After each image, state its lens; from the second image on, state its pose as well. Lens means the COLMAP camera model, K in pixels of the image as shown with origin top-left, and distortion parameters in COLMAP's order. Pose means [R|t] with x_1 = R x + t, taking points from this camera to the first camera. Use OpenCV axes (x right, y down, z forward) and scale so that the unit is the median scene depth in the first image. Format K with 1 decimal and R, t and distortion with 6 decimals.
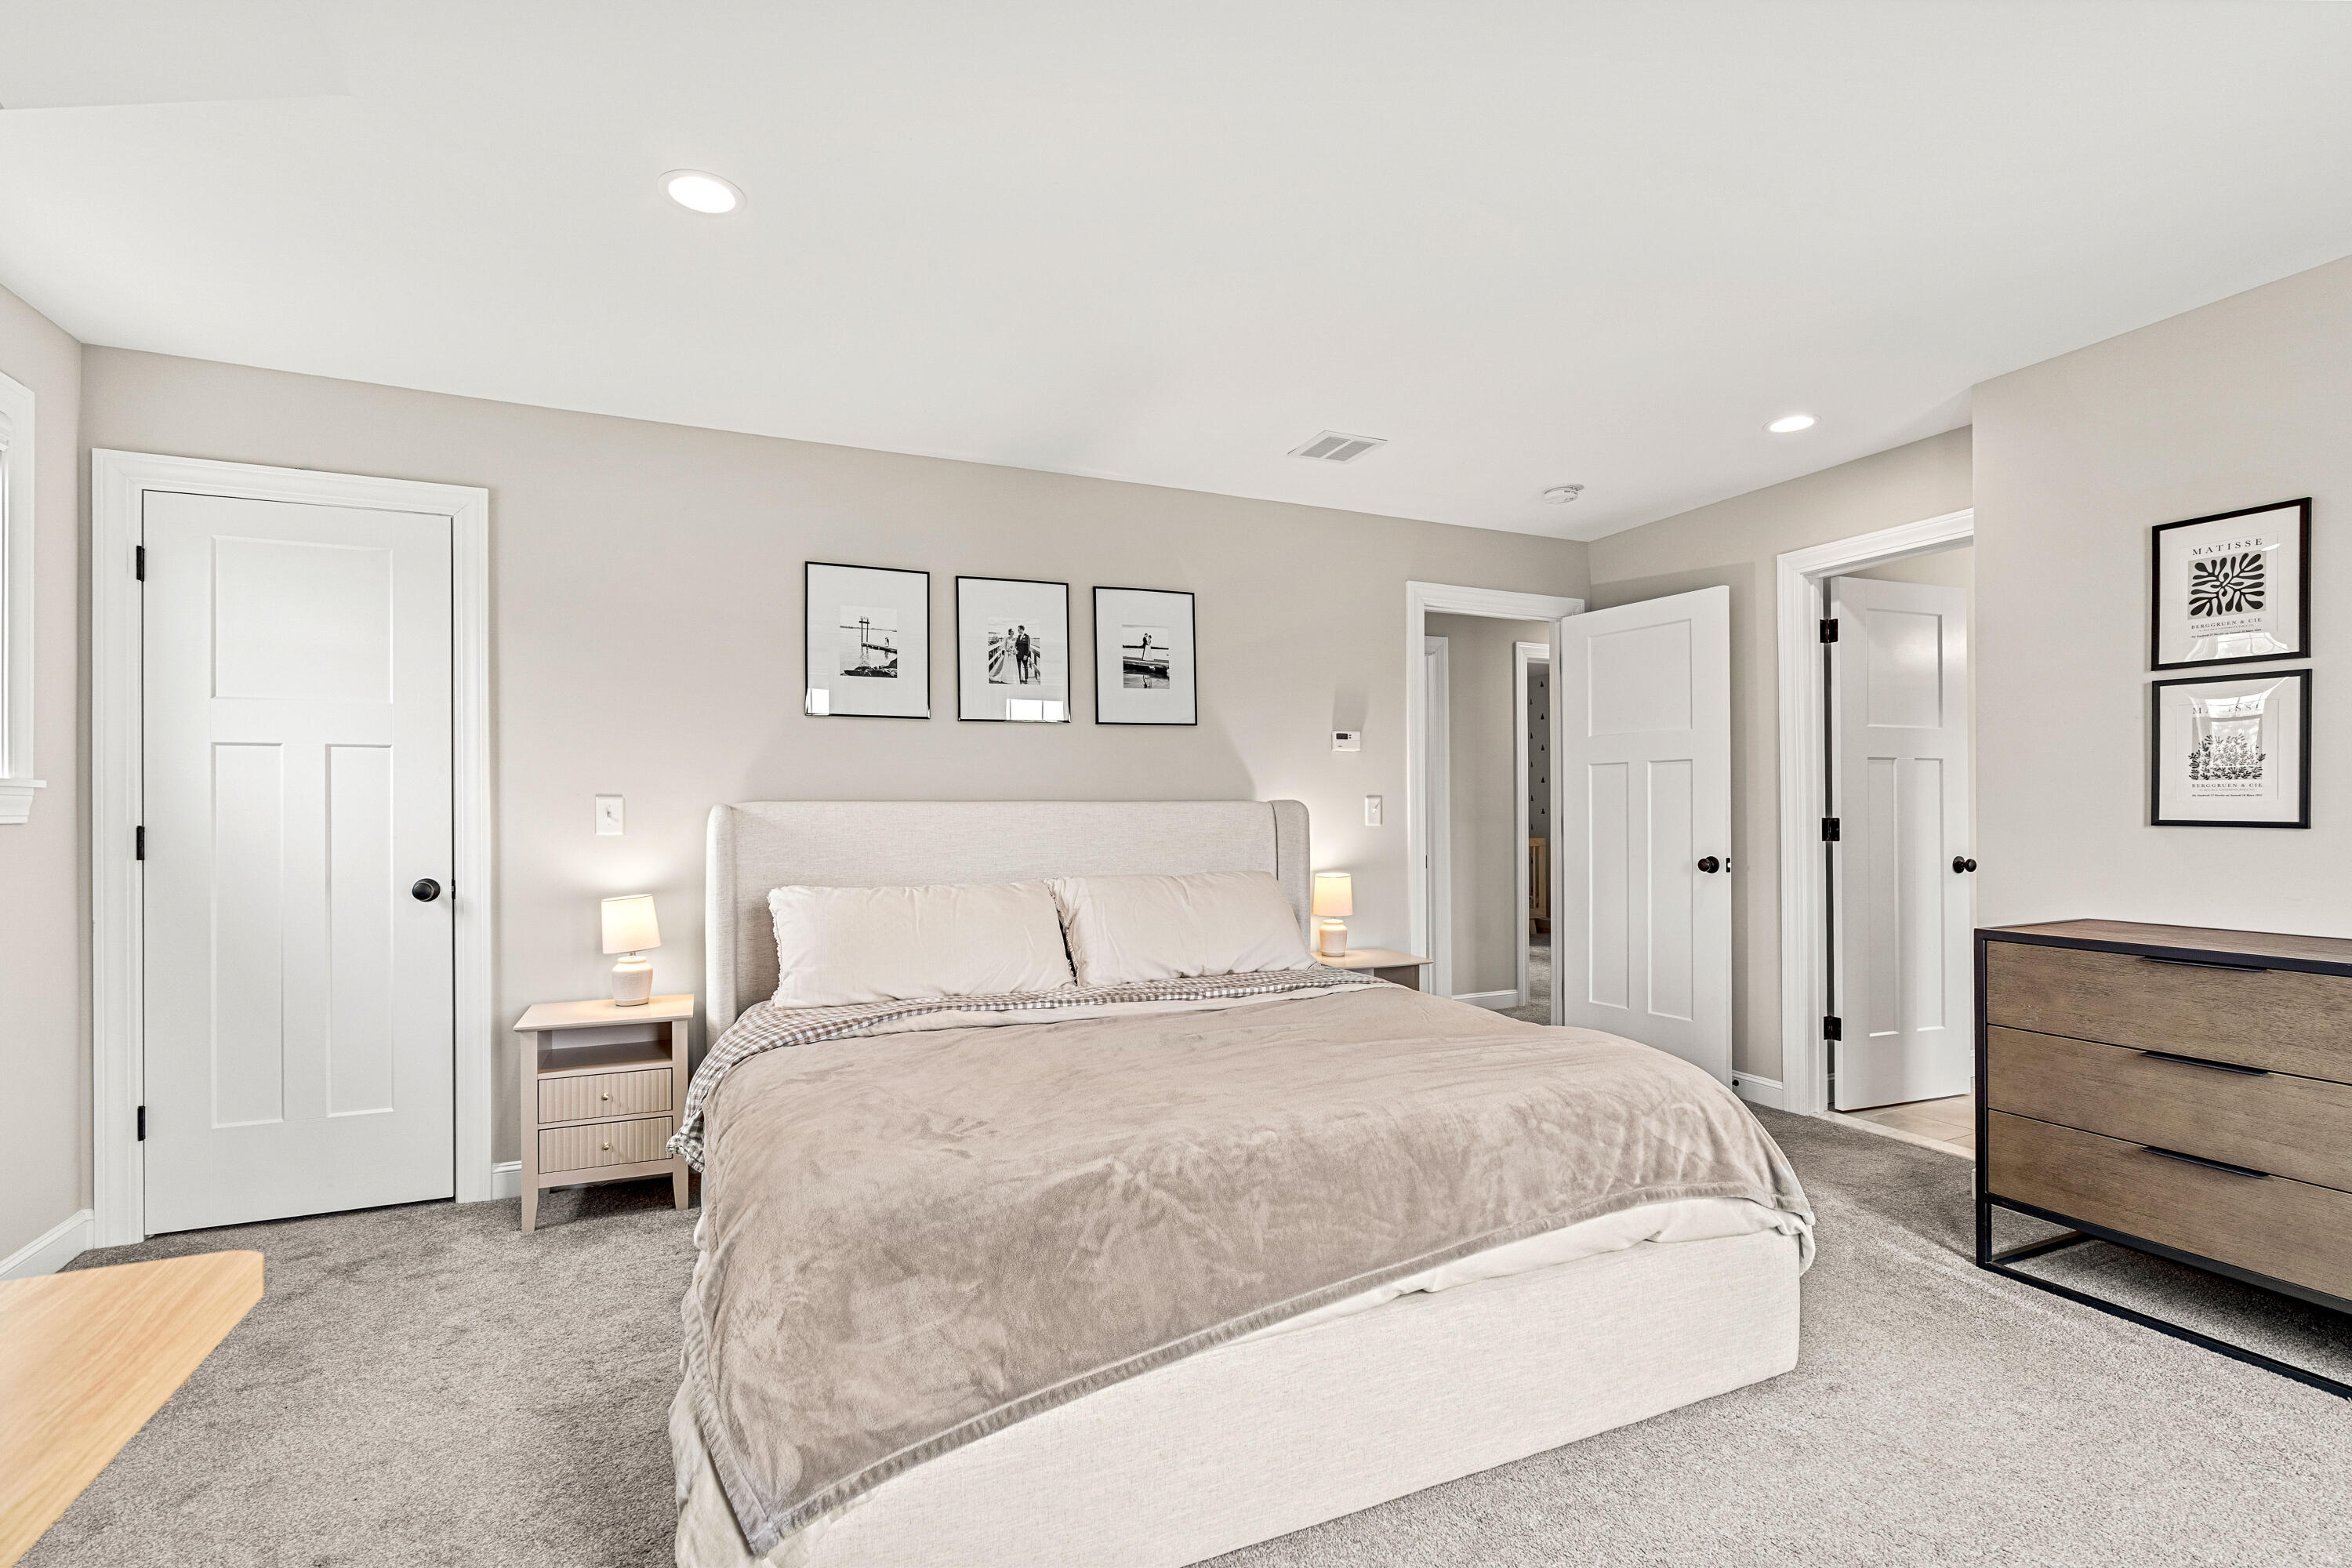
lens RADIAL K [[1071.0, 0, 1194.6], [0, 1071.0, 799.5], [0, 0, 1]] dist [-0.006527, 0.001046]
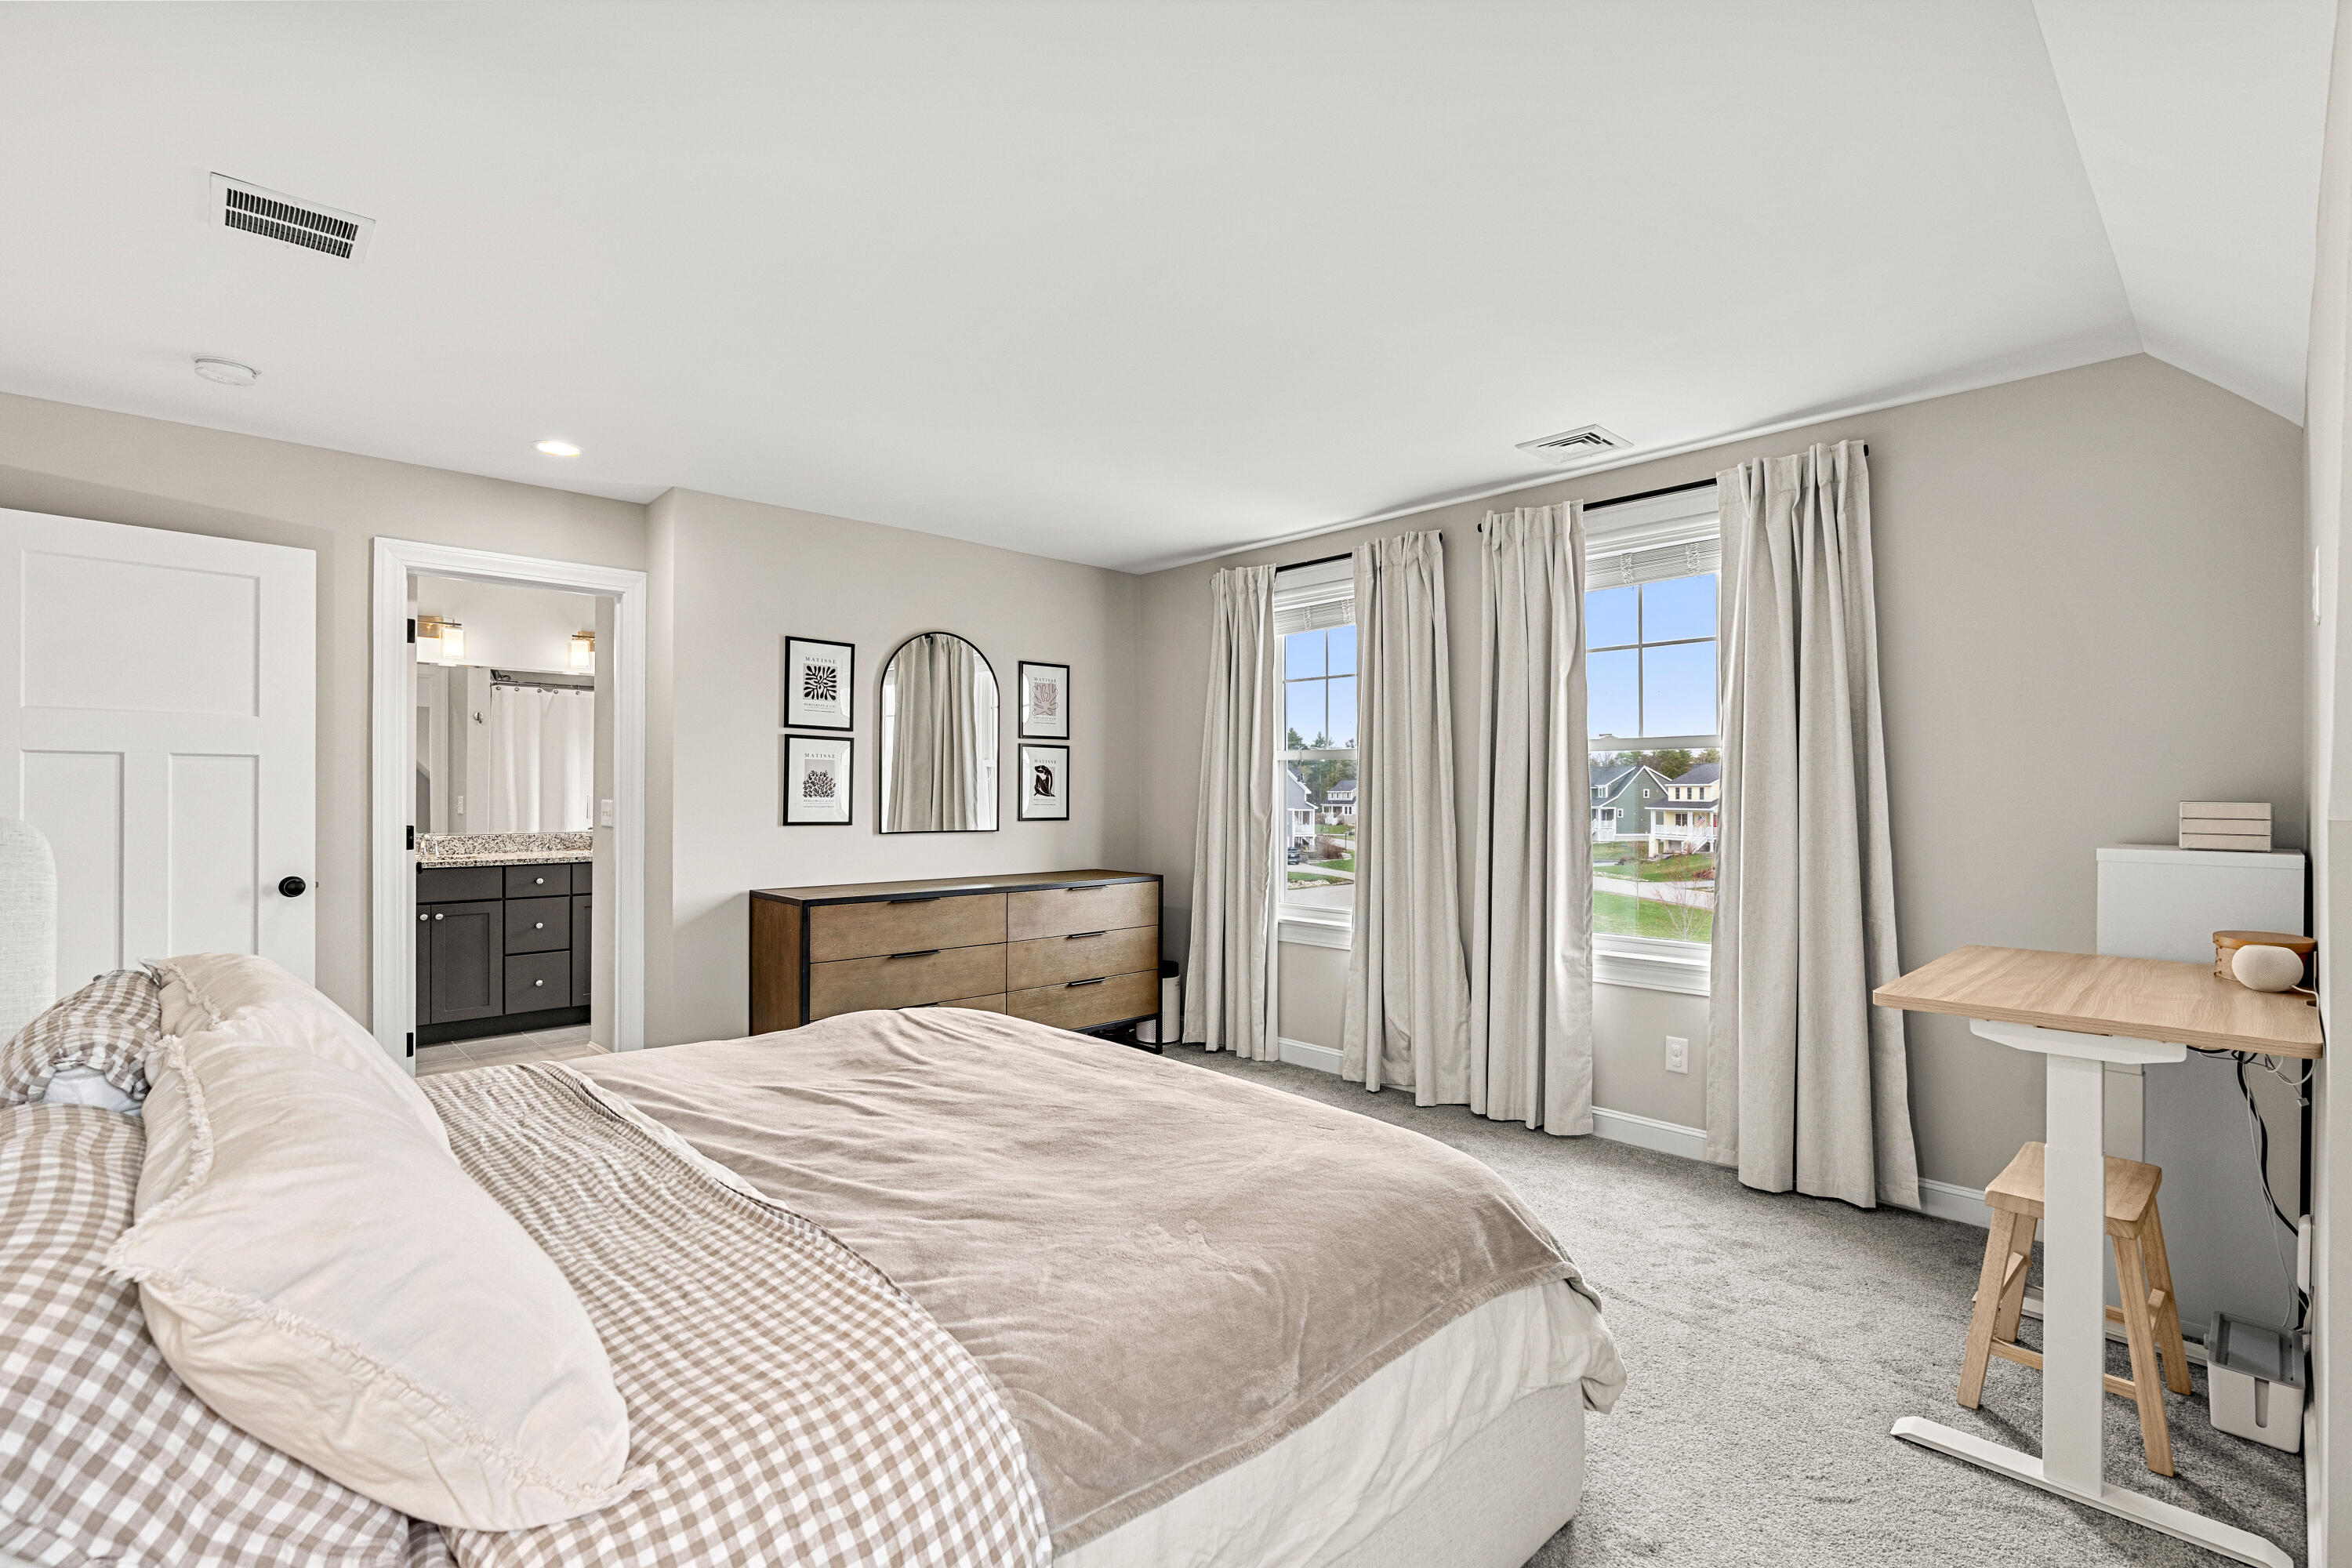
lens RADIAL K [[1071.0, 0, 1181.2], [0, 1071.0, 793.1], [0, 0, 1]] dist [-0.006527, 0.001046]
pose [[-0.331323, 0.004788, 0.943505, -0.563449], [-0.010927, 0.999901, -0.008911, -0.011682], [-0.943454, -0.013262, -0.331238, 0.697799]]
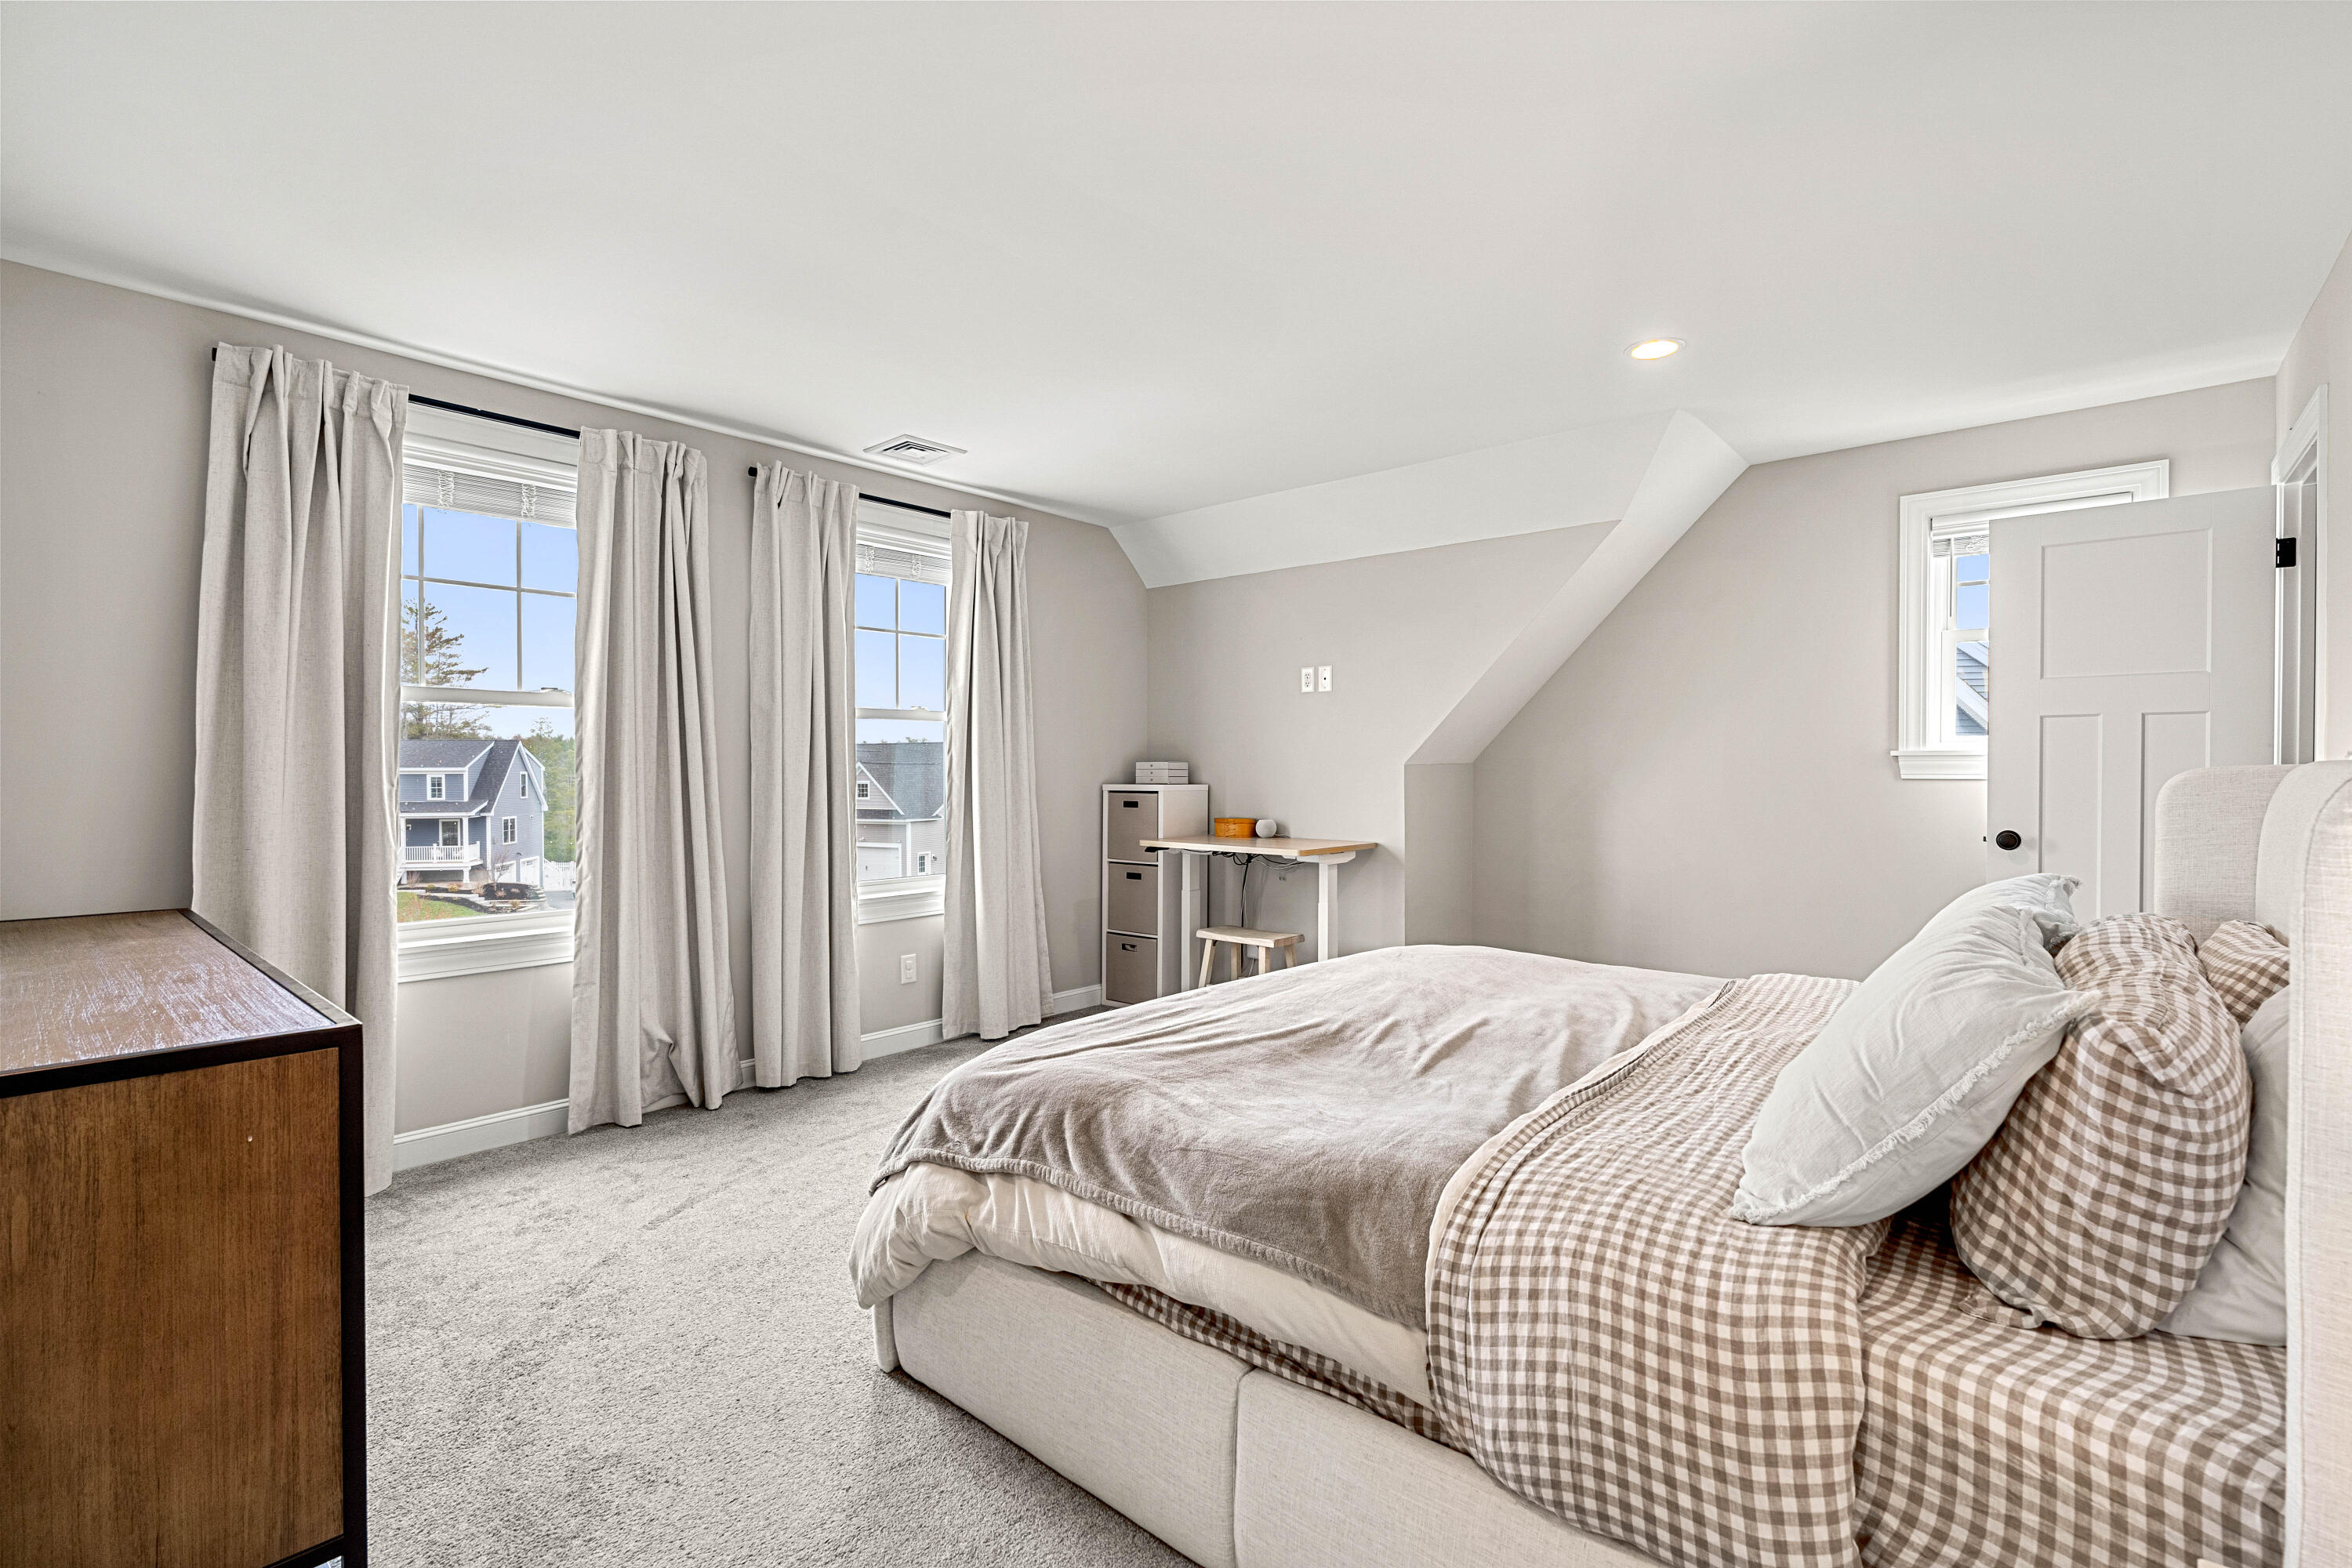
lens RADIAL K [[1071.0, 0, 1210.7], [0, 1071.0, 782.3], [0, 0, 1]] dist [-0.006527, 0.001046]
pose [[-0.897919, 0.010083, -0.440044, 0.399131], [0.010428, 0.999944, 0.001635, 0.006350], [0.440036, -0.003121, -0.897974, 1.151706]]
